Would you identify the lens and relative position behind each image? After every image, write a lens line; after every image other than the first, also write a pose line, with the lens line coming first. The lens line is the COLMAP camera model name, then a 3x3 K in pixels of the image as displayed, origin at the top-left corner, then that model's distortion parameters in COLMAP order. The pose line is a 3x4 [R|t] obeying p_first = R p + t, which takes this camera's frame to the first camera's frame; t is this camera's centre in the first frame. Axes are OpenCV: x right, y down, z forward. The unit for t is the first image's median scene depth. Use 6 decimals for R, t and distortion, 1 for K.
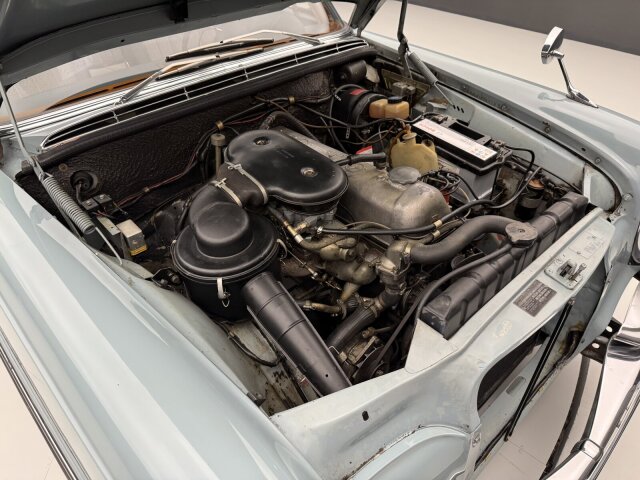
lens RADIAL K [[455.9, 0, 321.0], [0, 455.9, 240.3], [0, 0, 1]] dist [0.008656, -0.019798]
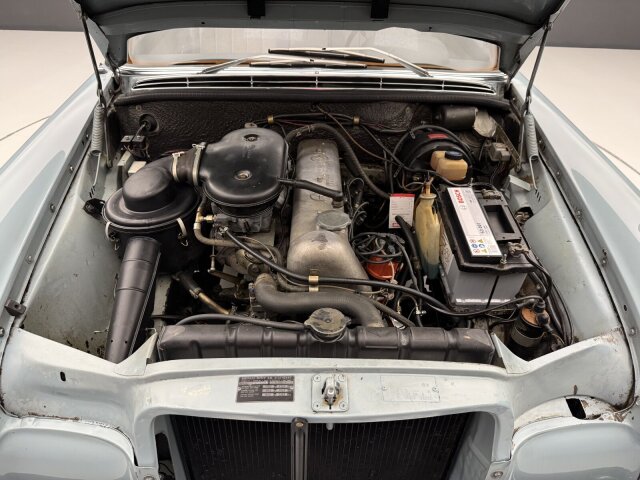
lens RADIAL K [[455.9, 0, 317.7], [0, 455.9, 240.2], [0, 0, 1]] dist [0.008656, -0.019798]
pose [[0.750272, 0.427281, -0.504503, 0.521353], [-0.443354, 0.891245, 0.095493, -0.148161], [0.490438, 0.152028, 0.858113, 0.176234]]
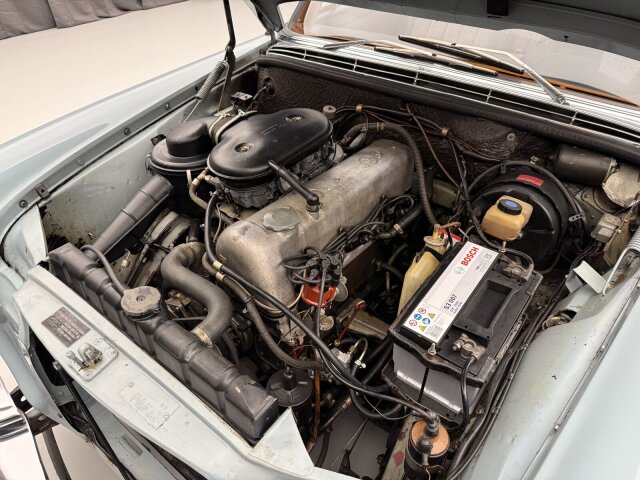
lens RADIAL K [[455.9, 0, 318.0], [0, 455.9, 237.2], [0, 0, 1]] dist [0.008656, -0.019798]
pose [[0.170457, 0.635325, -0.753197, 0.698365], [-0.612147, 0.667264, 0.424305, -0.428508], [0.772153, 0.388742, 0.502652, 0.529949]]
